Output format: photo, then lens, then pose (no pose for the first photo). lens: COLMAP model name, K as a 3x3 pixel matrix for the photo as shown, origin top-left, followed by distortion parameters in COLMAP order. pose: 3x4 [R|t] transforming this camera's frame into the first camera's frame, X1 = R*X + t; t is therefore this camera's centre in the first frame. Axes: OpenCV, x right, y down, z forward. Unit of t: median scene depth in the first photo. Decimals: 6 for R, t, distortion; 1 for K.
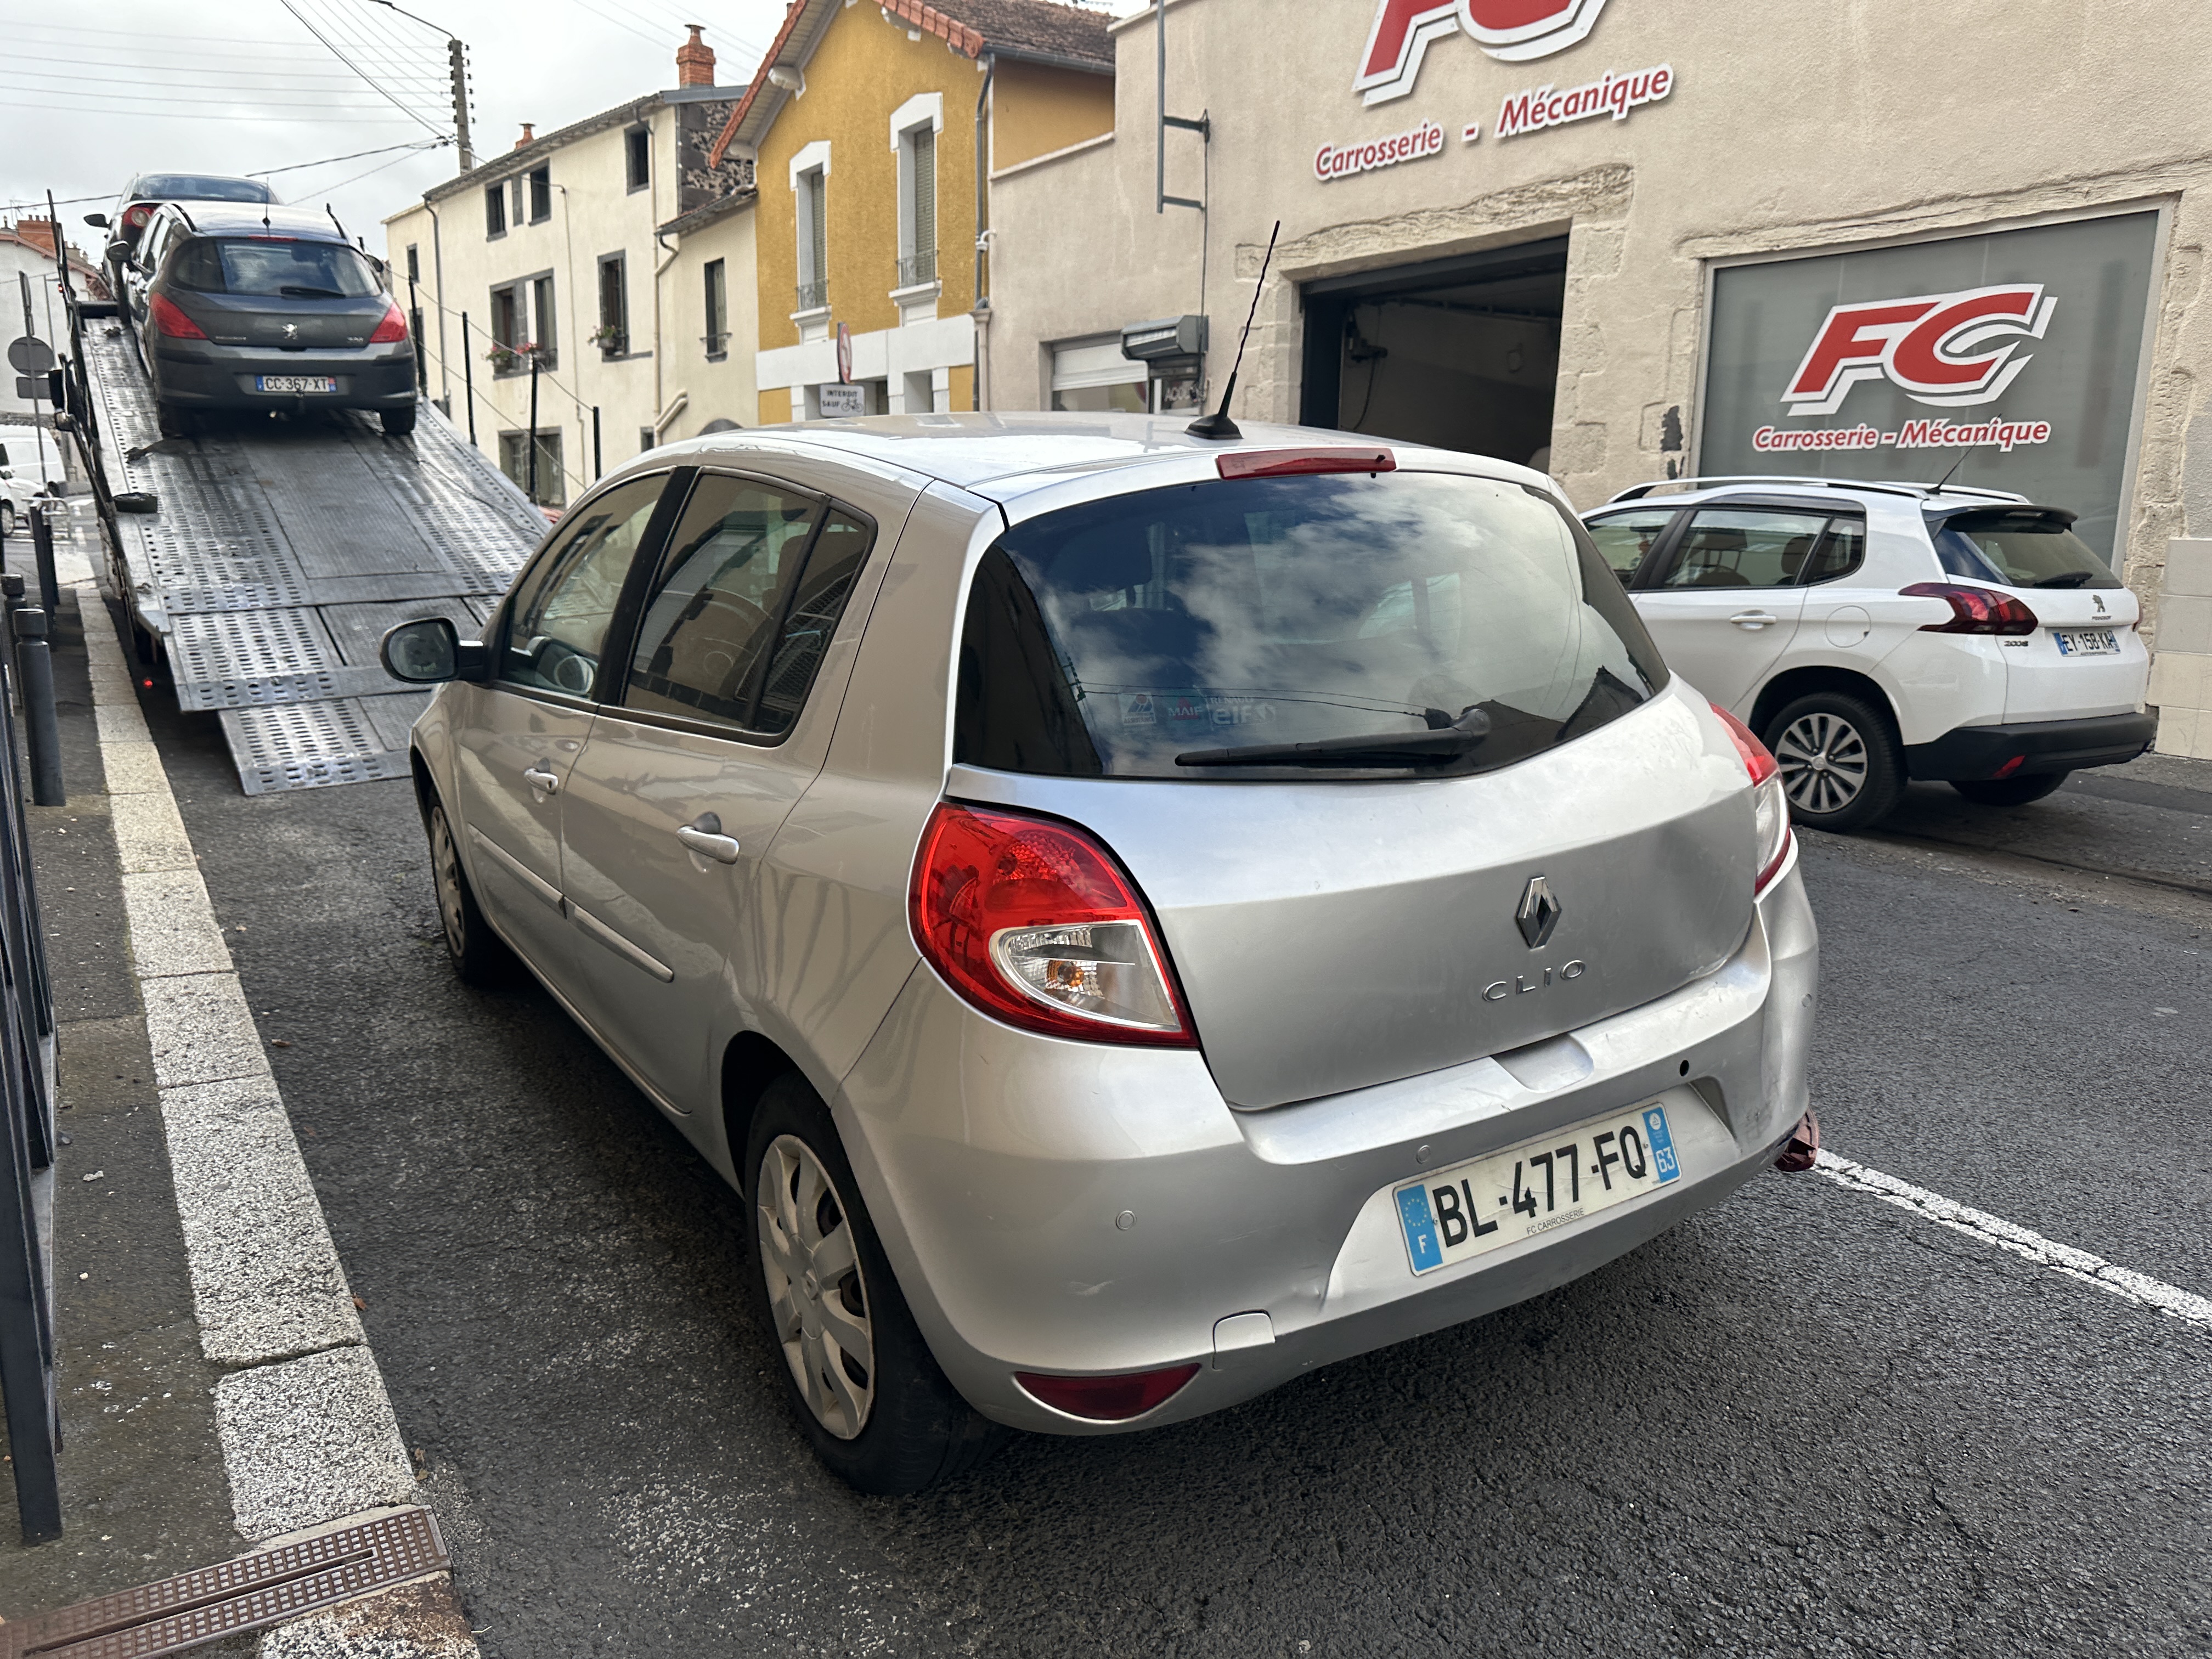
lens RADIAL K [[1566.4, 0, 1117.6], [0, 1566.4, 809.4], [0, 0, 1]] dist [0.027222, -0.039272]
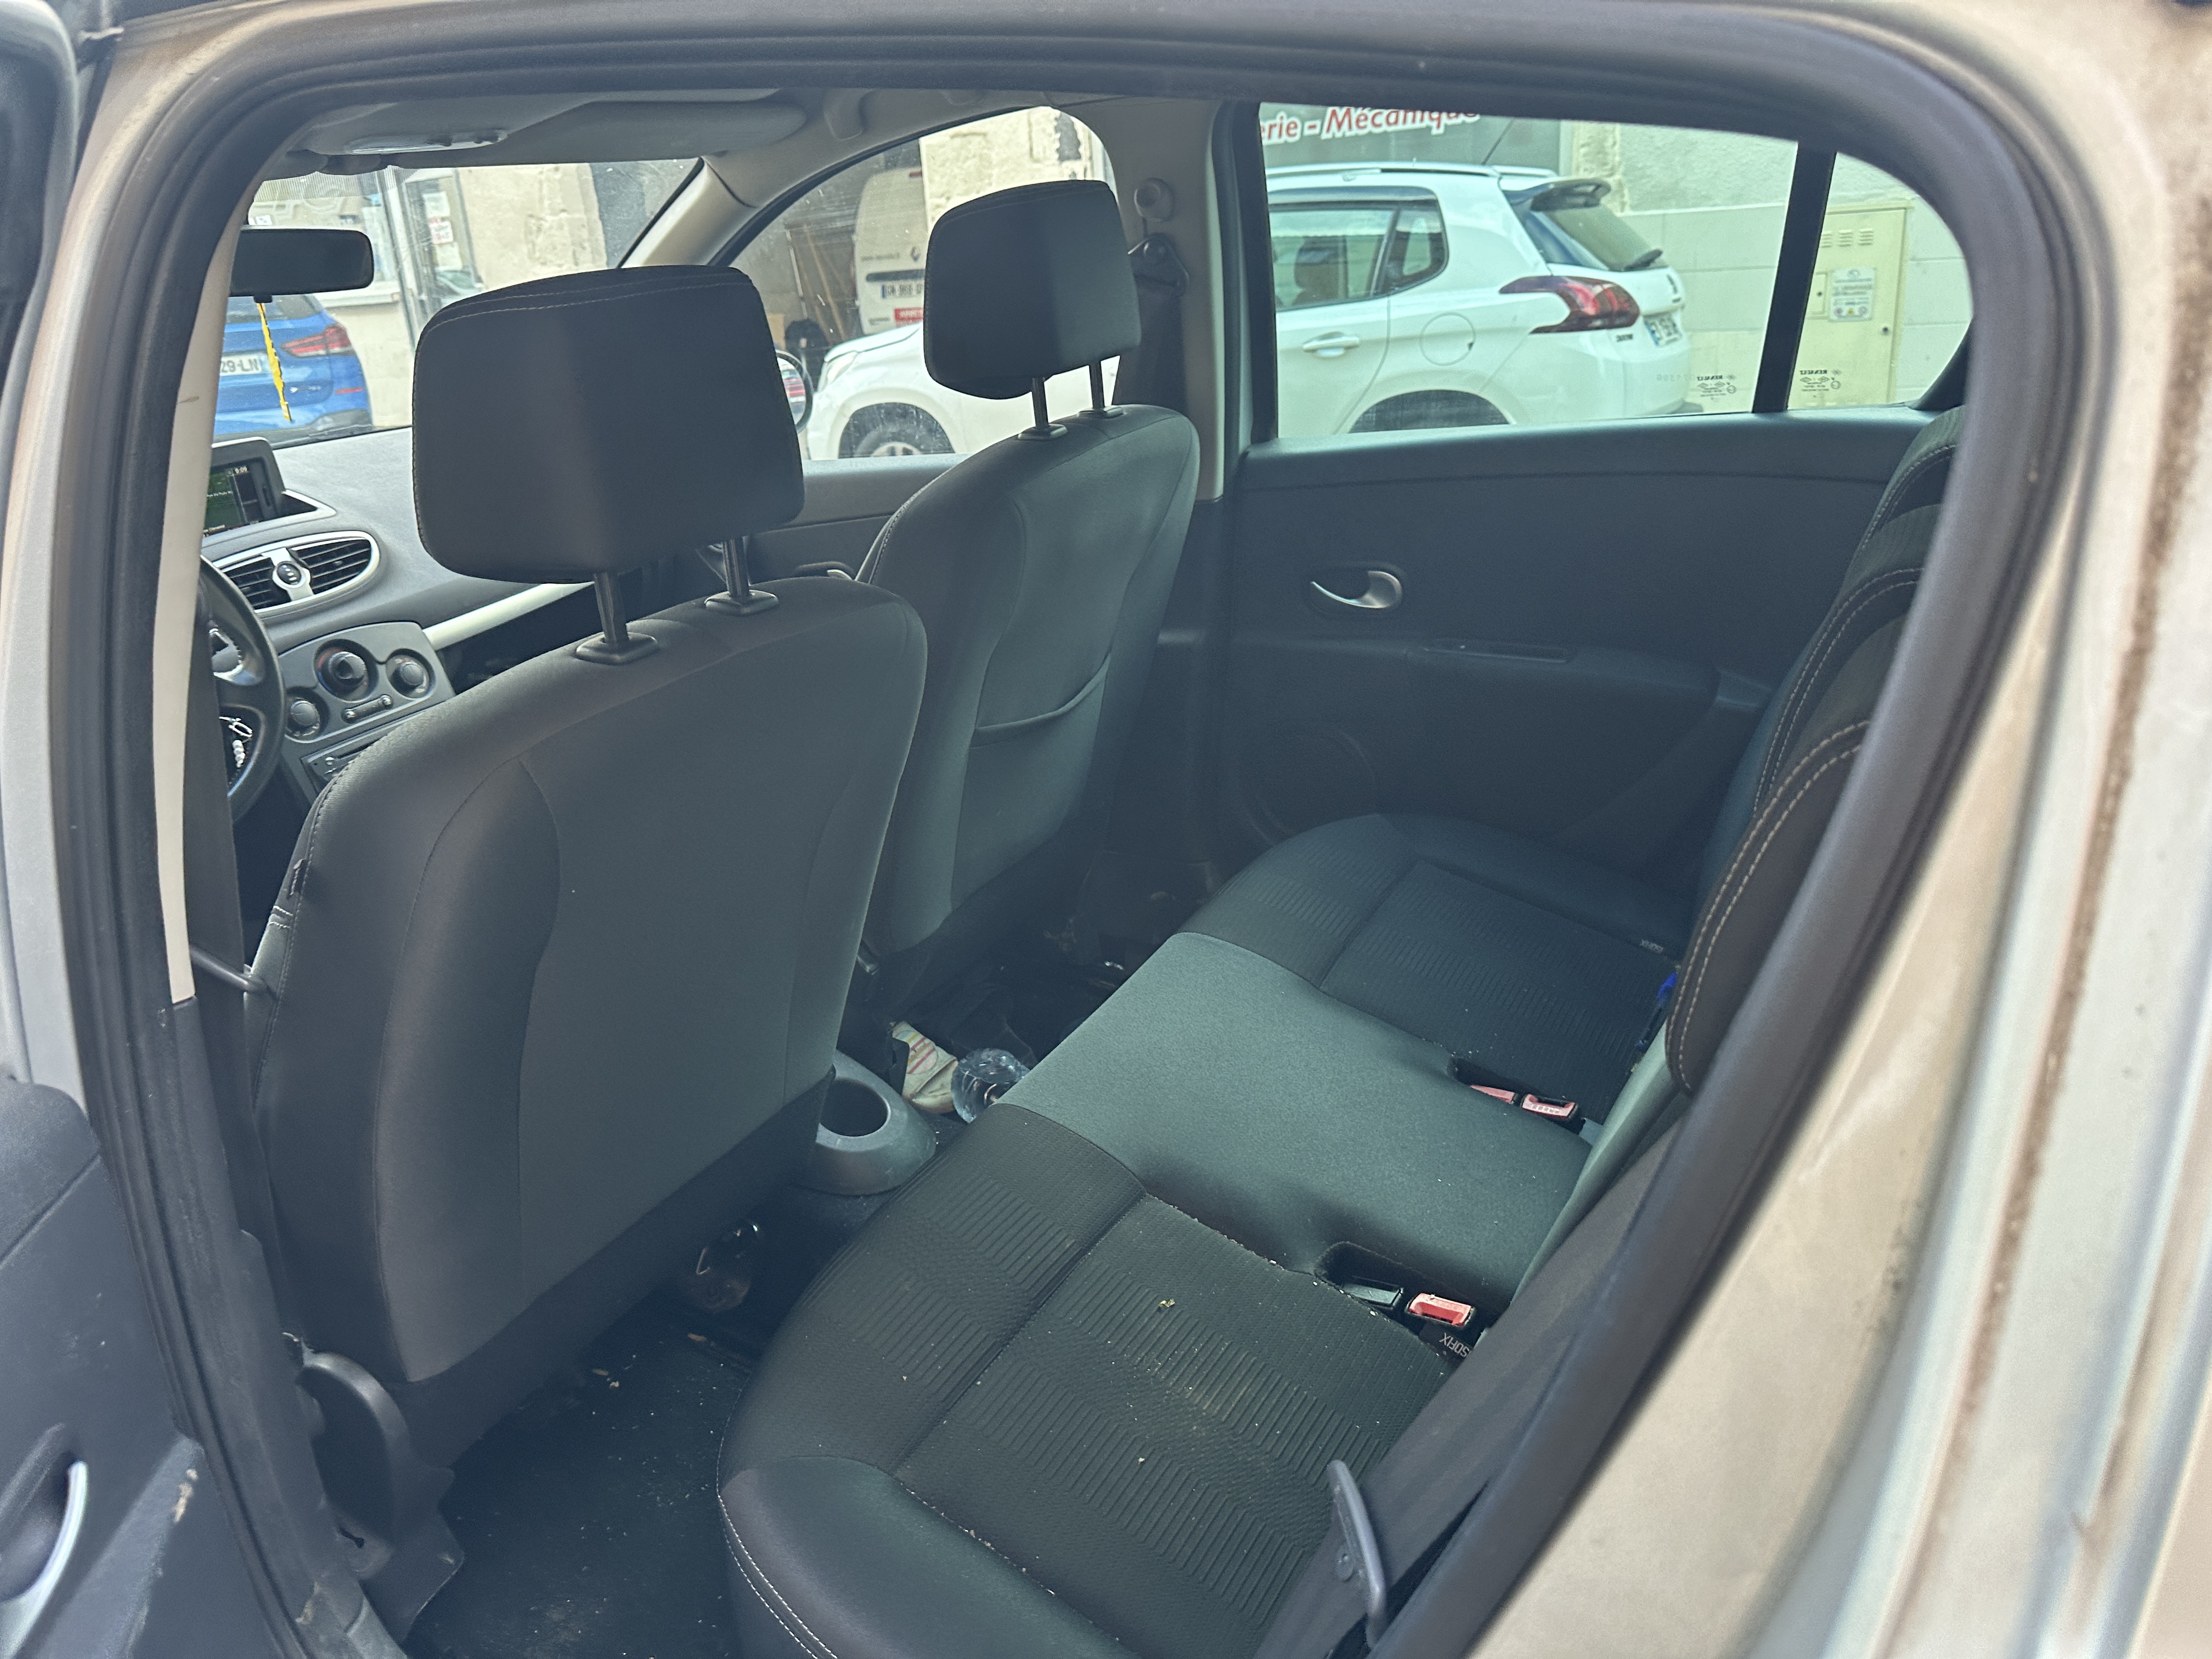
lens RADIAL K [[1539.5, 0, 1100.3], [0, 1539.5, 833.7], [0, 0, 1]] dist [0.109133, -0.184054]
pose [[0.890414, -0.226836, 0.394598, -0.064891], [0.162071, 0.968151, 0.190830, -0.029962], [-0.425318, -0.105964, 0.898819, 0.179033]]
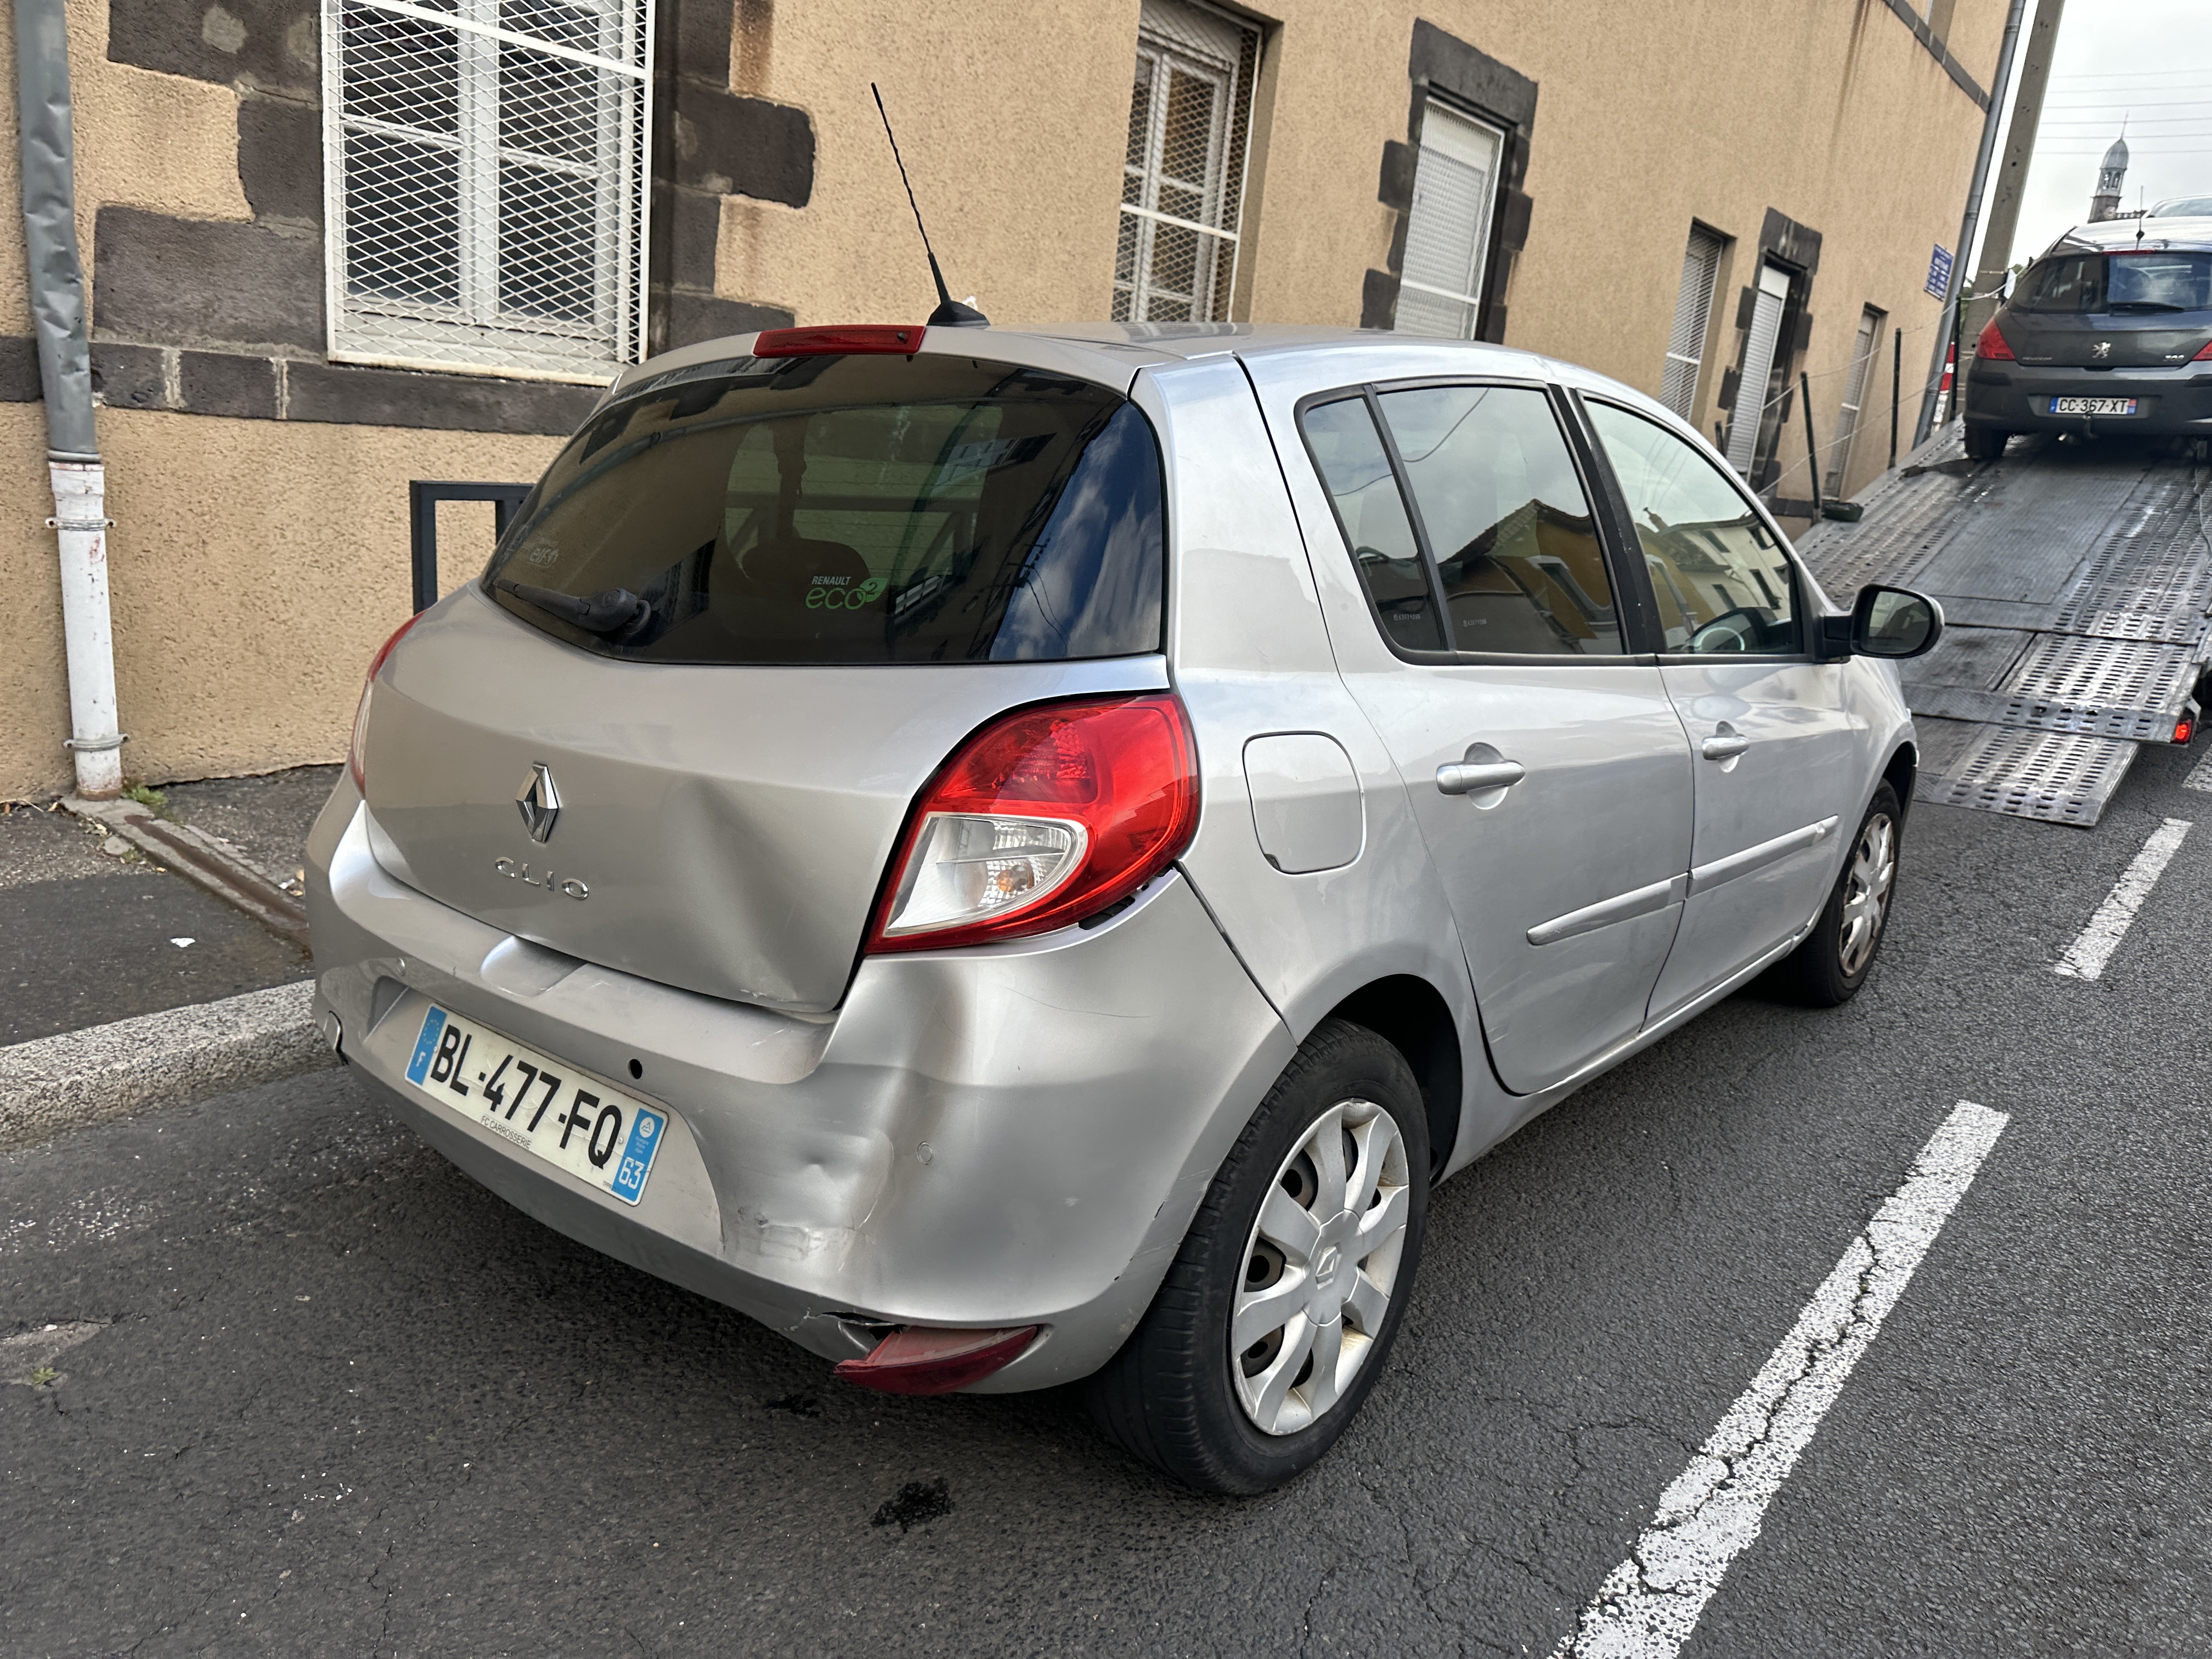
lens RADIAL K [[1590.0, 0, 1151.3], [0, 1590.0, 835.5], [0, 0, 1]] dist [-0.004028, -0.000069]
pose [[0.342734, 0.246033, -0.906643, 0.220055], [-0.263751, 0.951480, 0.158497, -0.027648], [0.901648, 0.184805, 0.390996, 0.171343]]
